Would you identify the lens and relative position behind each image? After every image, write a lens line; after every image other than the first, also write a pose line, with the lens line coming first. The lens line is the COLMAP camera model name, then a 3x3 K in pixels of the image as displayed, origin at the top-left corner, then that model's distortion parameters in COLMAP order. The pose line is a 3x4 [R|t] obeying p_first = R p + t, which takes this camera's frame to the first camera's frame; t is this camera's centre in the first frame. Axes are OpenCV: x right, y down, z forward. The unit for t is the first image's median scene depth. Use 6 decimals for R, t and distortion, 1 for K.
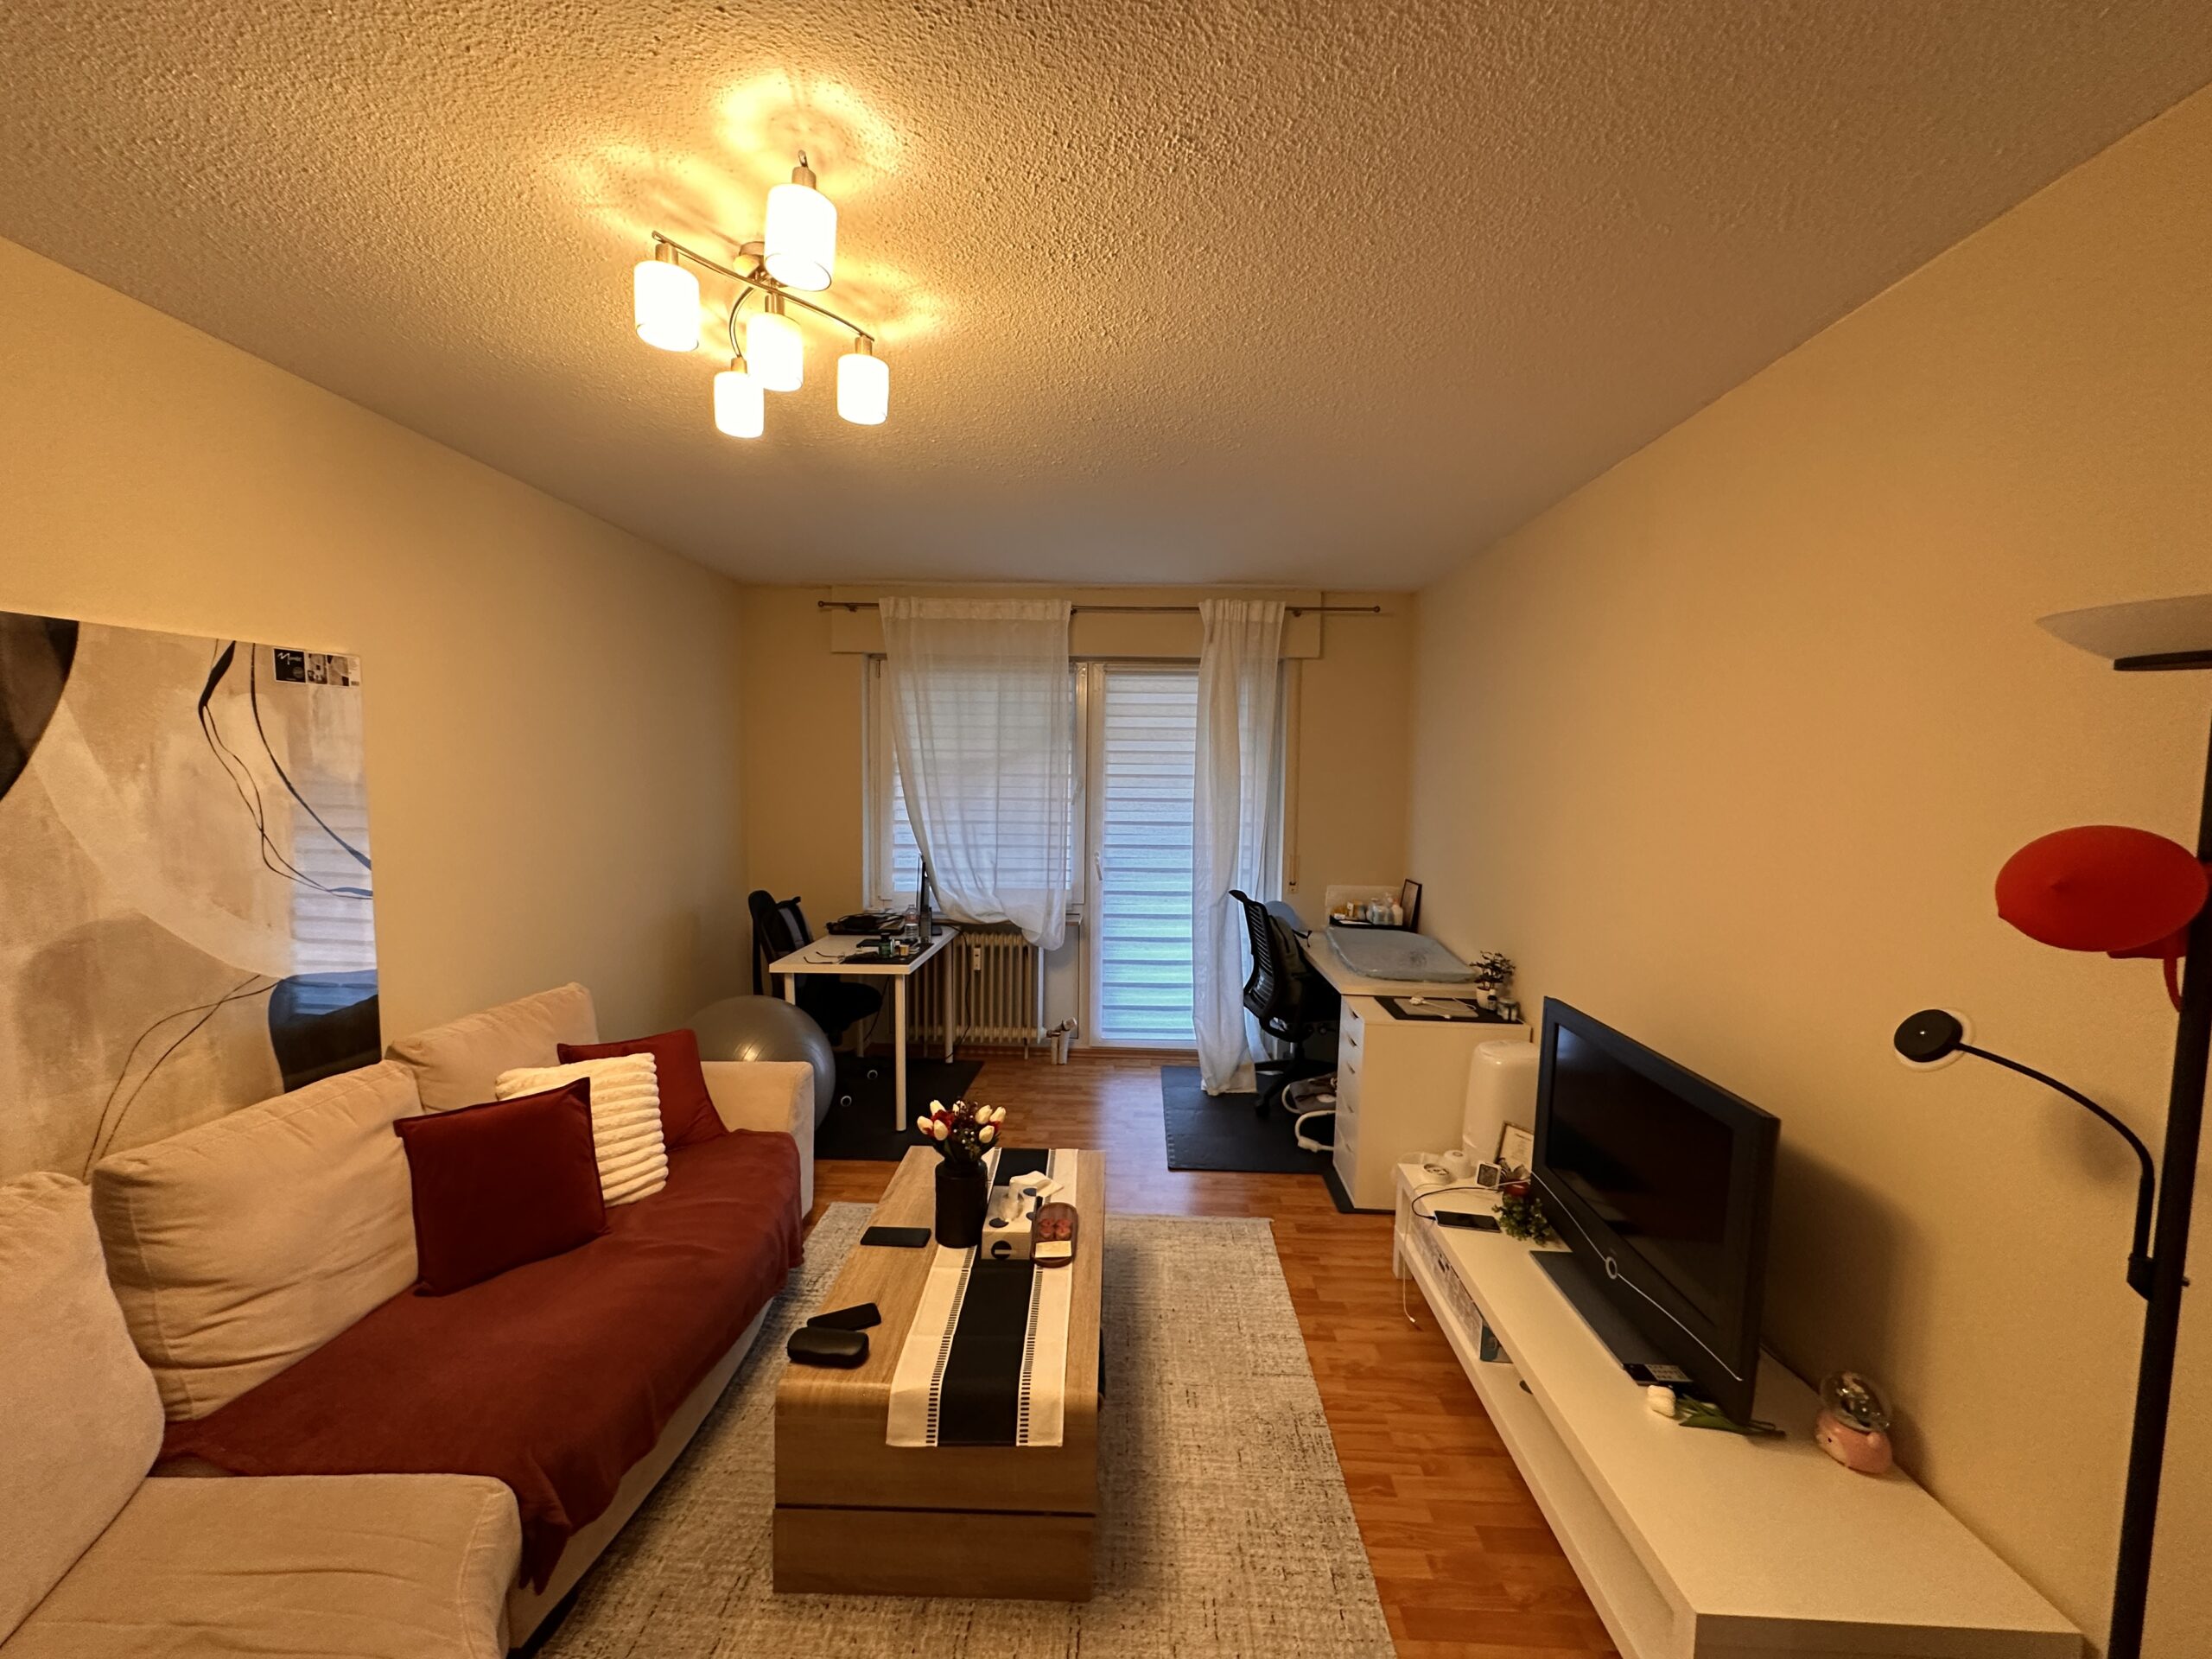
lens RADIAL K [[888.4, 0, 1106.0], [0, 888.4, 829.5], [0, 0, 1]] dist [-0.003270, -0.000193]
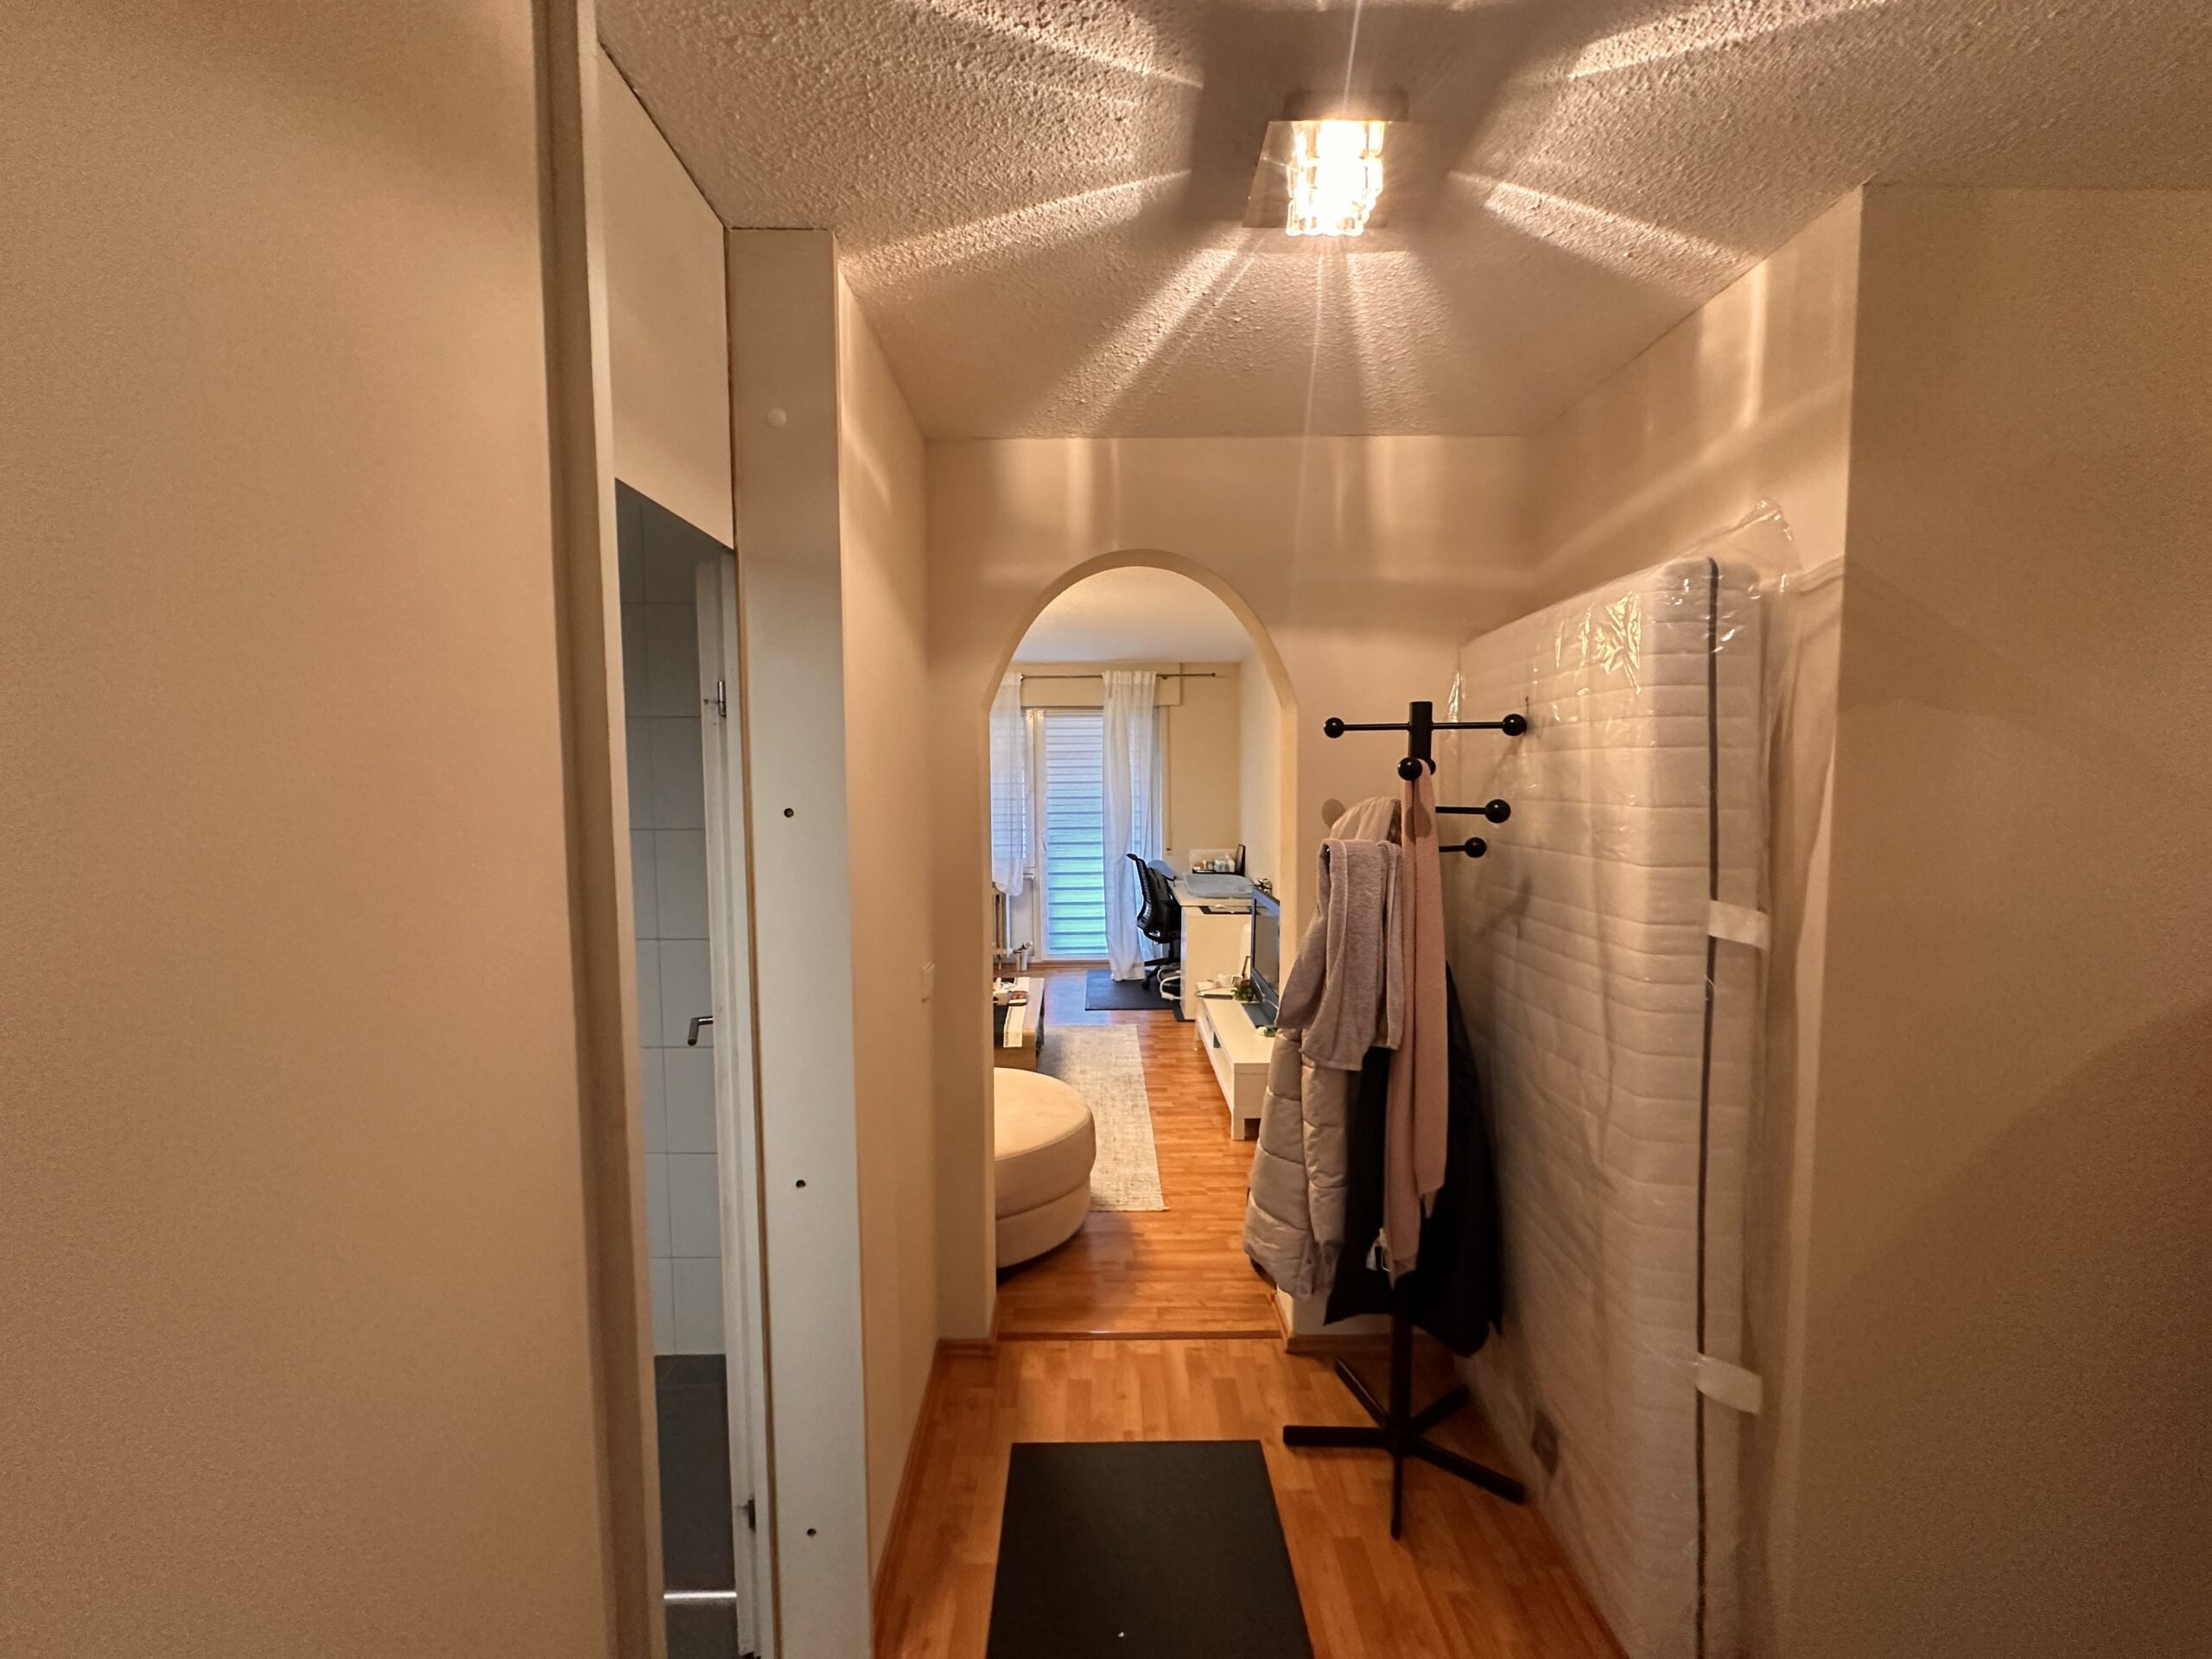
lens RADIAL K [[888.4, 0, 1106.0], [0, 888.4, 829.5], [0, 0, 1]] dist [-0.003270, -0.000193]
pose [[0.998751, -0.026213, 0.042547, 0.037364], [0.026257, 0.999655, -0.000483, 0.025376], [-0.042519, 0.001599, 0.999094, -0.586720]]
